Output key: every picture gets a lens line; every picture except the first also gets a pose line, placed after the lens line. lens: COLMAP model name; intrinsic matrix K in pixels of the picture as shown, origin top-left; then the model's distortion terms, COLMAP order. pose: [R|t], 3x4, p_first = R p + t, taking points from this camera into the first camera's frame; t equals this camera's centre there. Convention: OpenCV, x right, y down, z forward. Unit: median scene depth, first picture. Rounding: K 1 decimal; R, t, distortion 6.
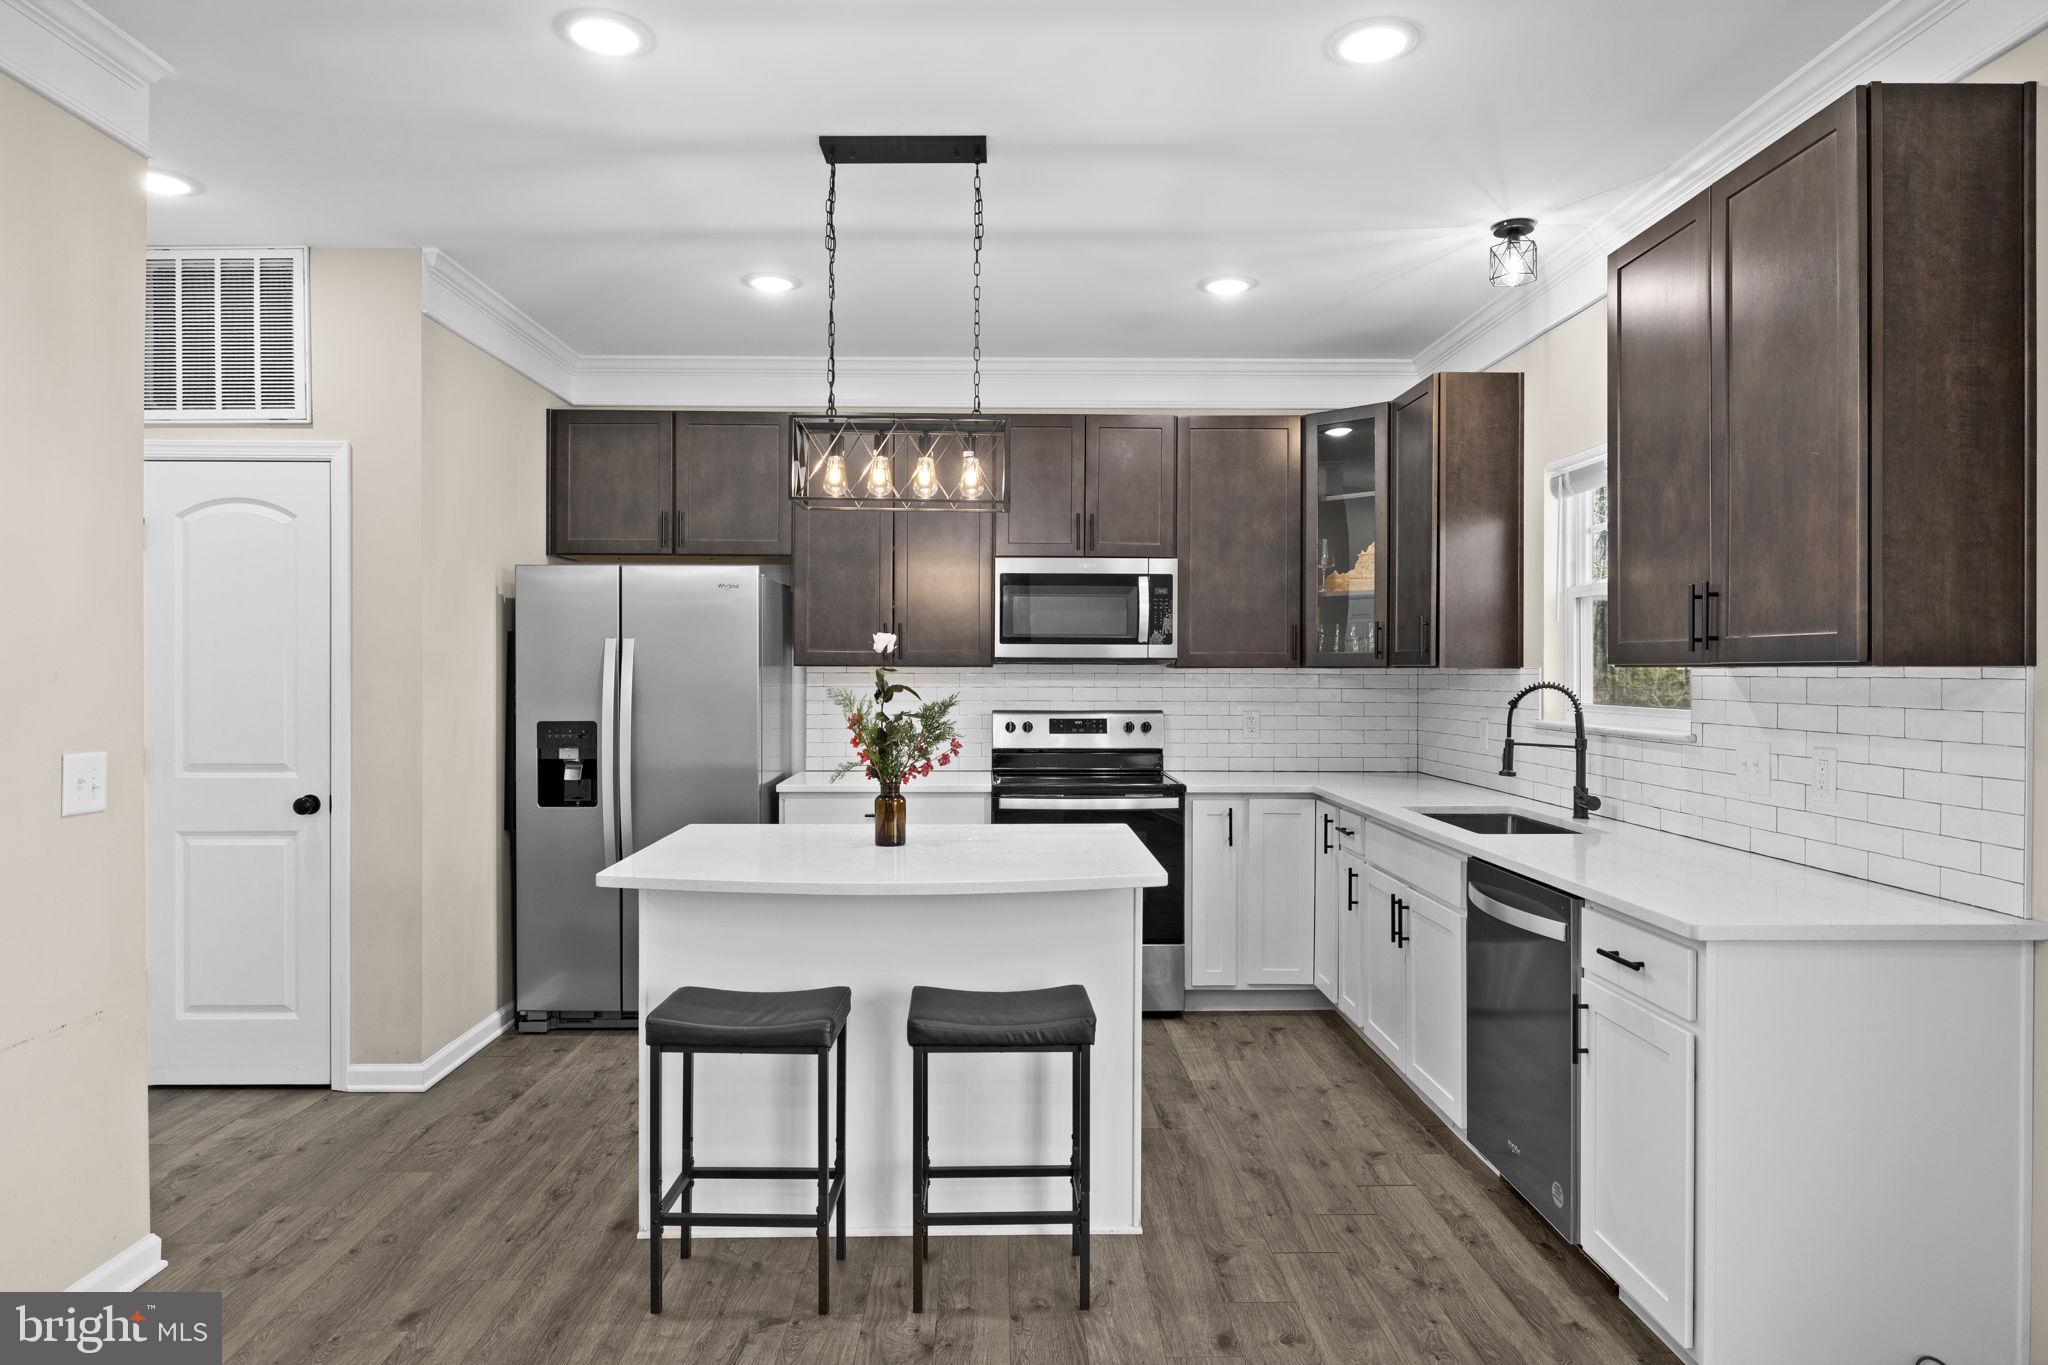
lens RADIAL K [[1203.1, 0, 1020.6], [0, 1203.1, 674.4], [0, 0, 1]] dist [-0.003500, 0.000307]
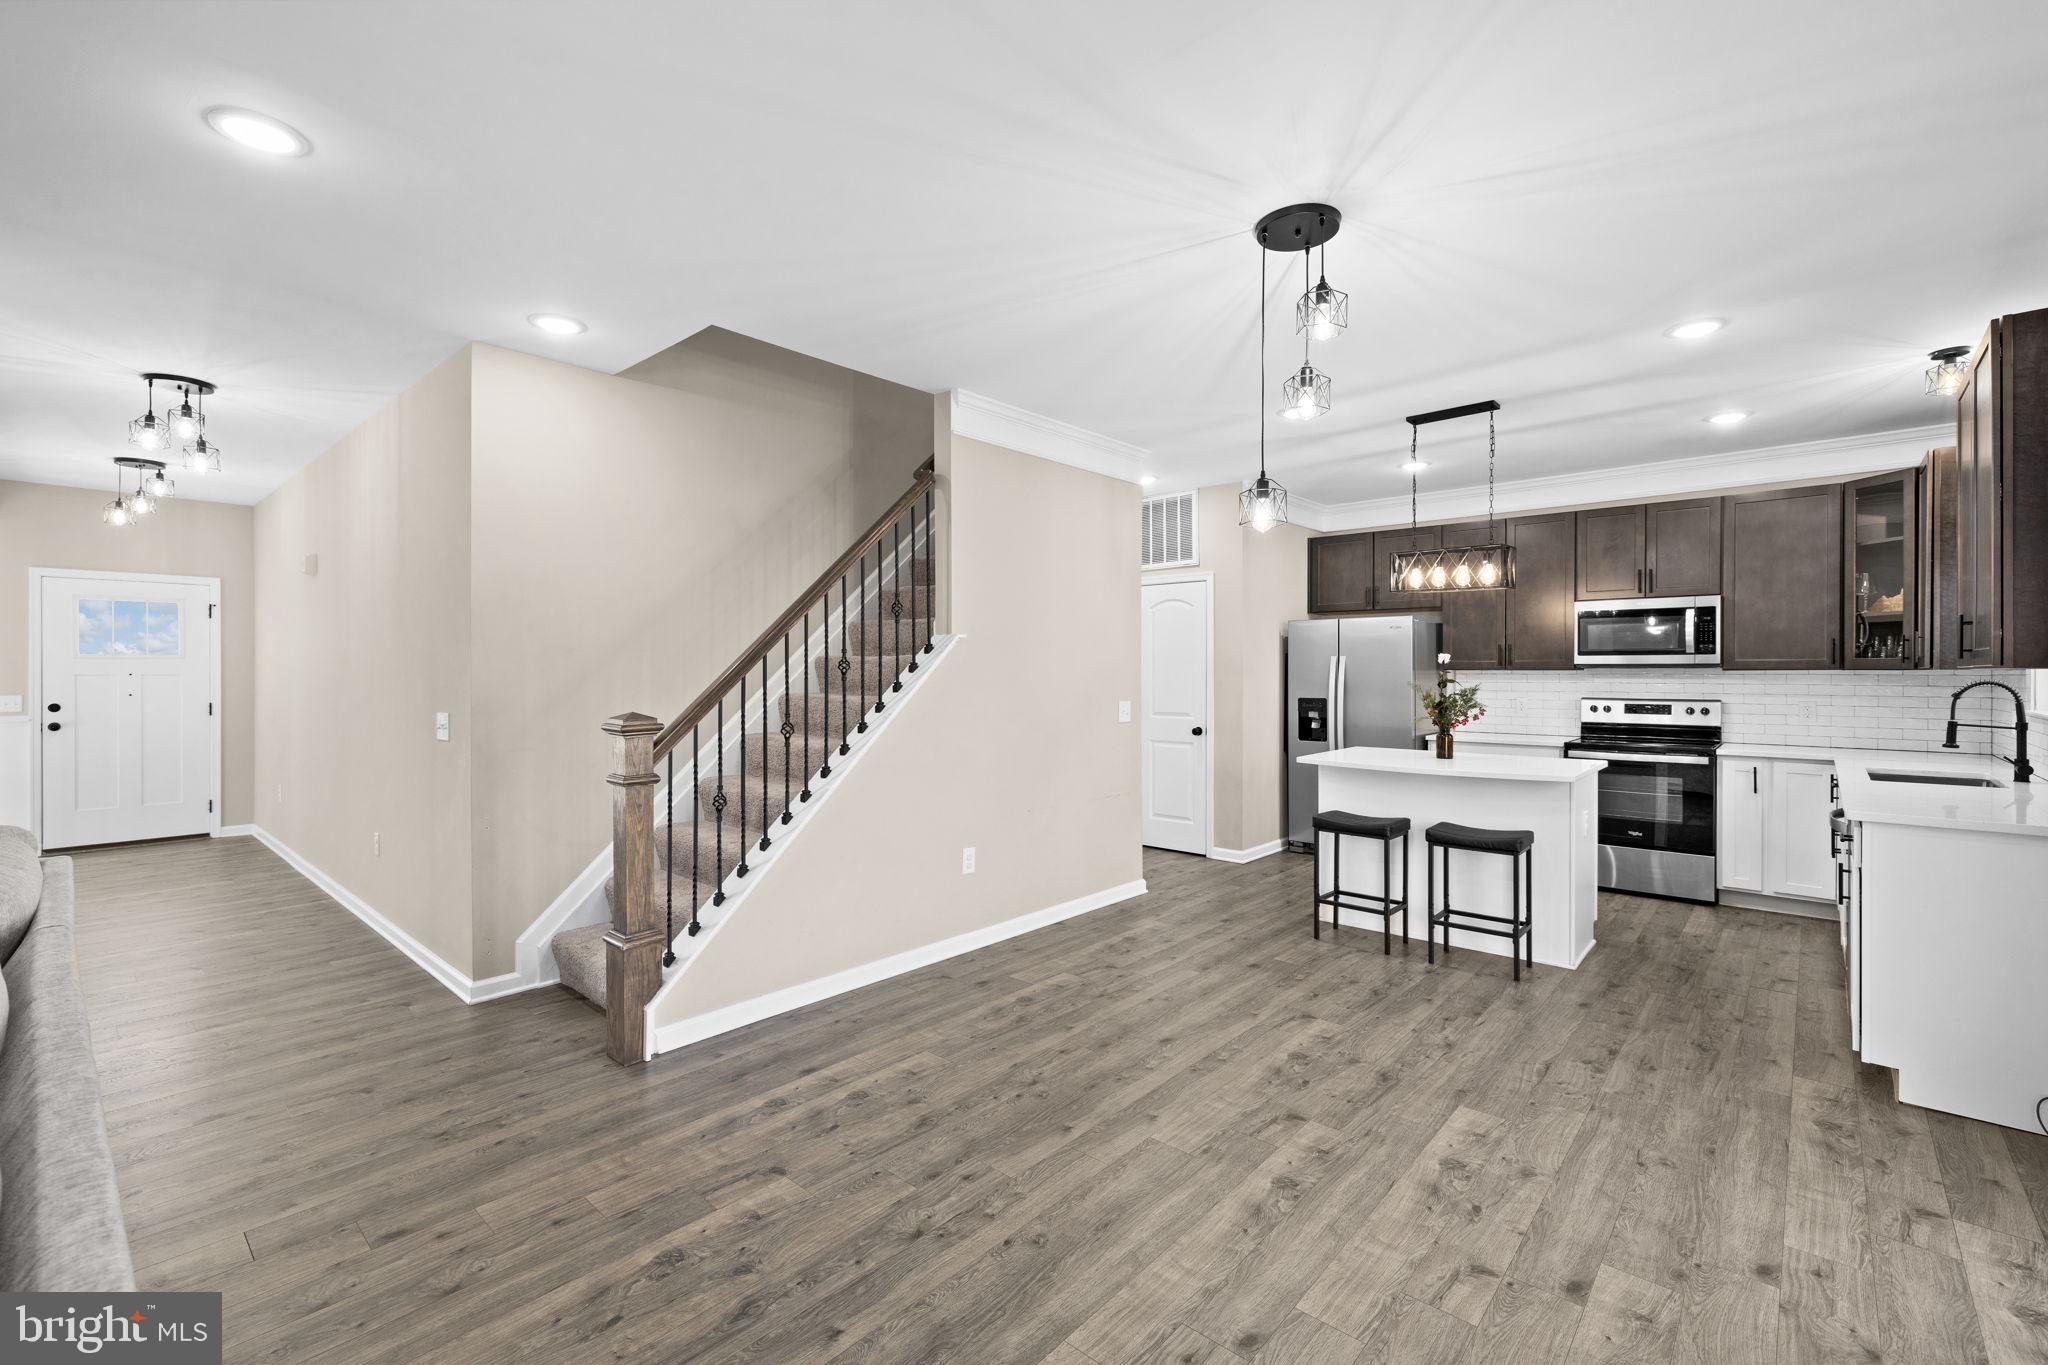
lens RADIAL K [[881.0, 0, 1021.8], [0, 881.0, 673.8], [0, 0, 1]] dist [0.005942, 0.000222]
pose [[0.729949, -0.000804, -0.683501, 0.303878], [-0.001005, 0.999997, -0.002251, 0.002593], [0.683500, 0.002330, 0.729946, -0.446341]]
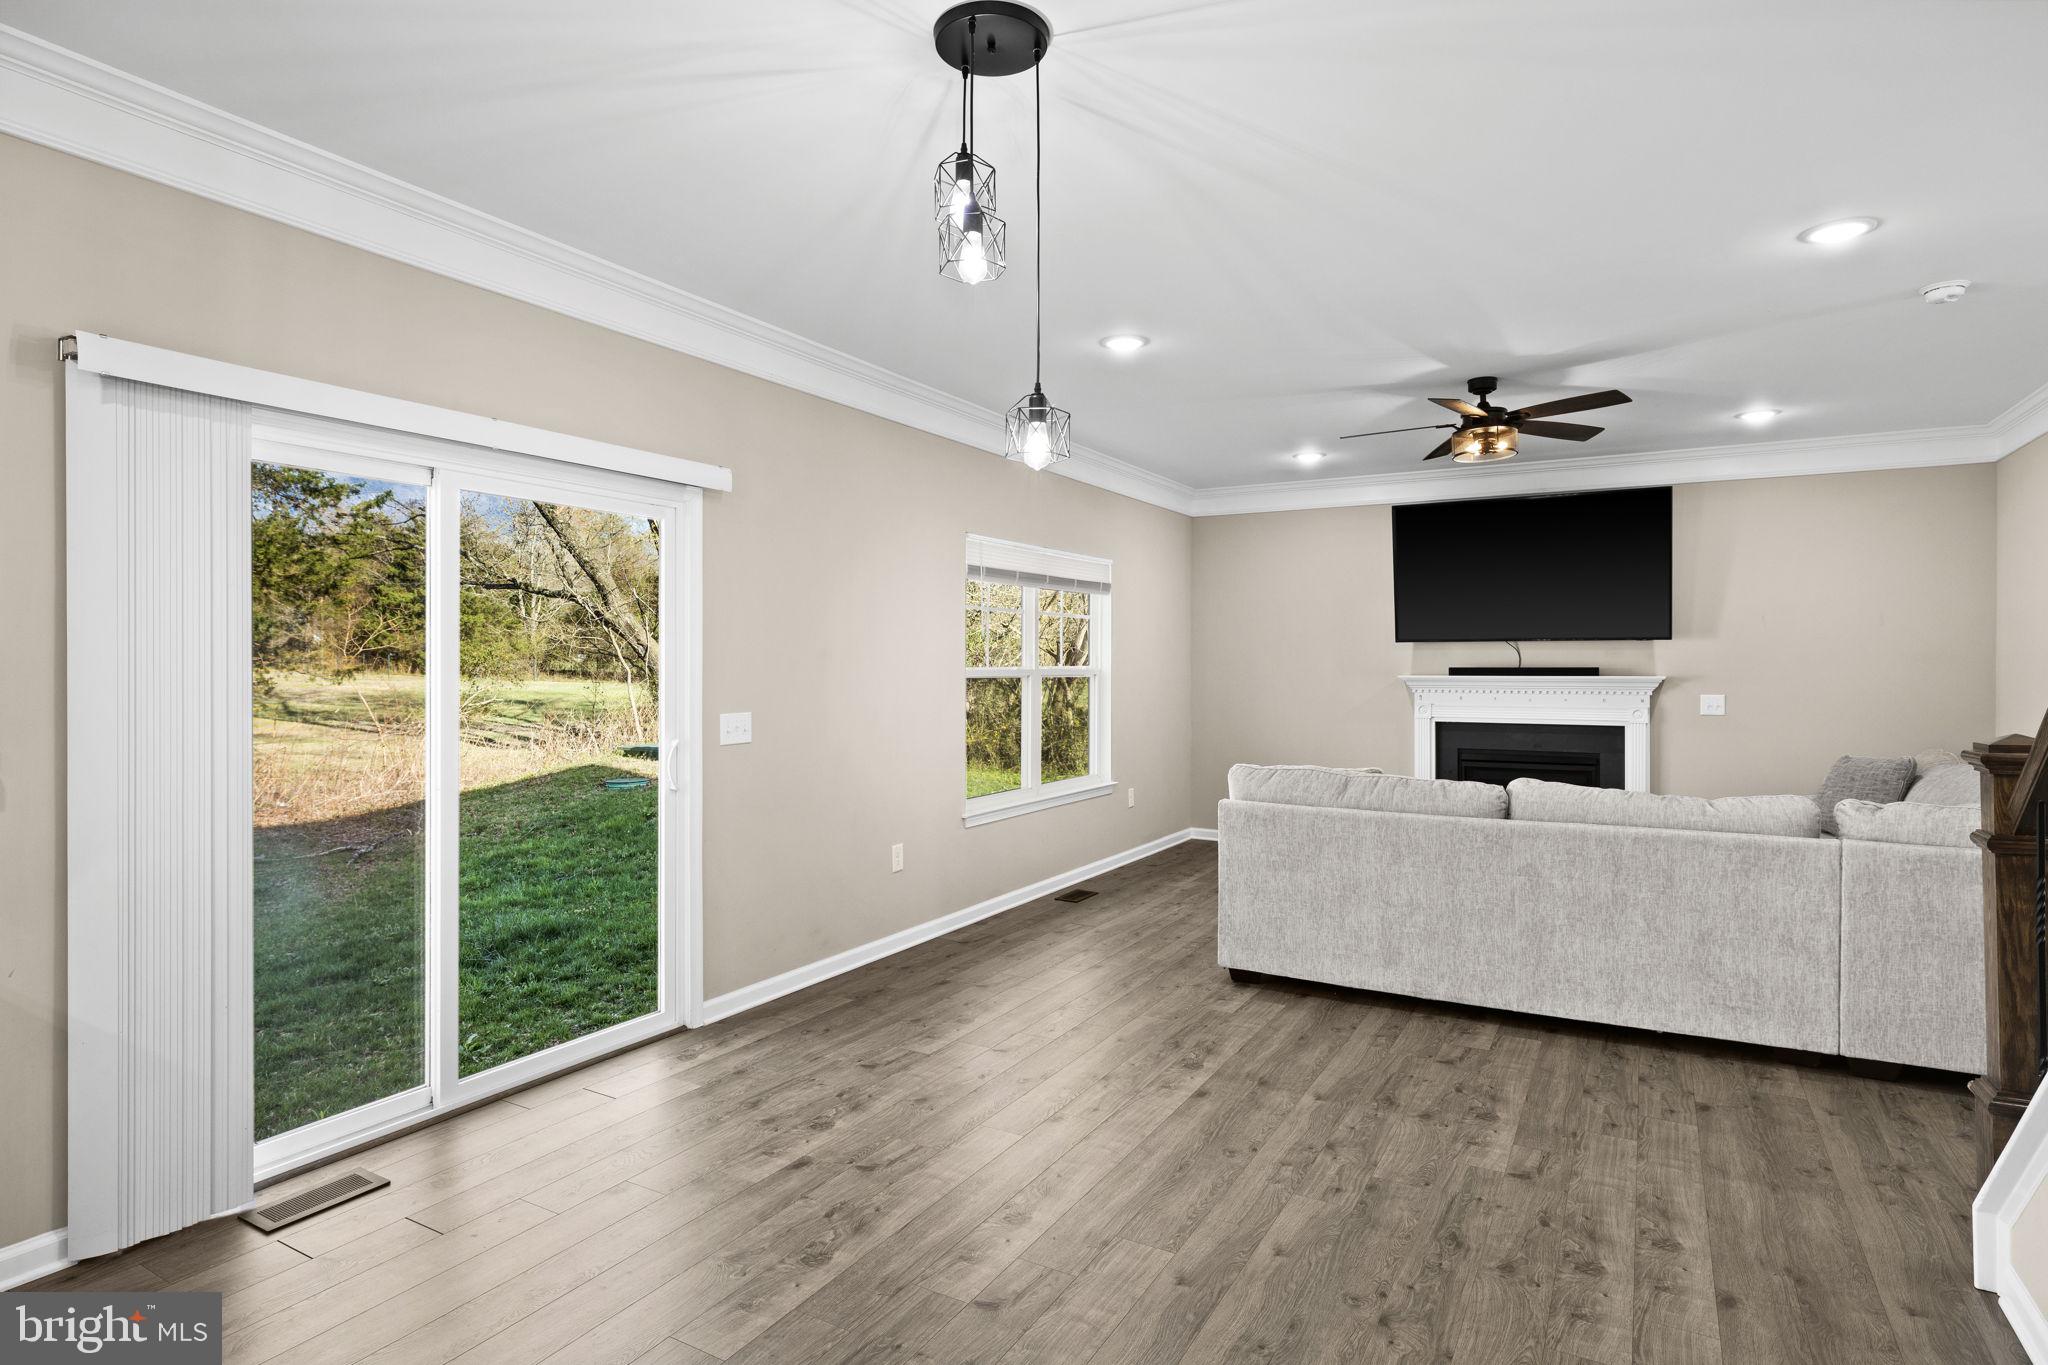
lens RADIAL K [[1084.2, 0, 1022.2], [0, 1084.2, 672.3], [0, 0, 1]] dist [-0.000609, -0.000239]
pose [[-0.856724, -0.007768, 0.515716, -0.320254], [-0.003144, 0.999947, 0.009840, -0.003083], [-0.515765, 0.006809, -0.856703, 0.681373]]
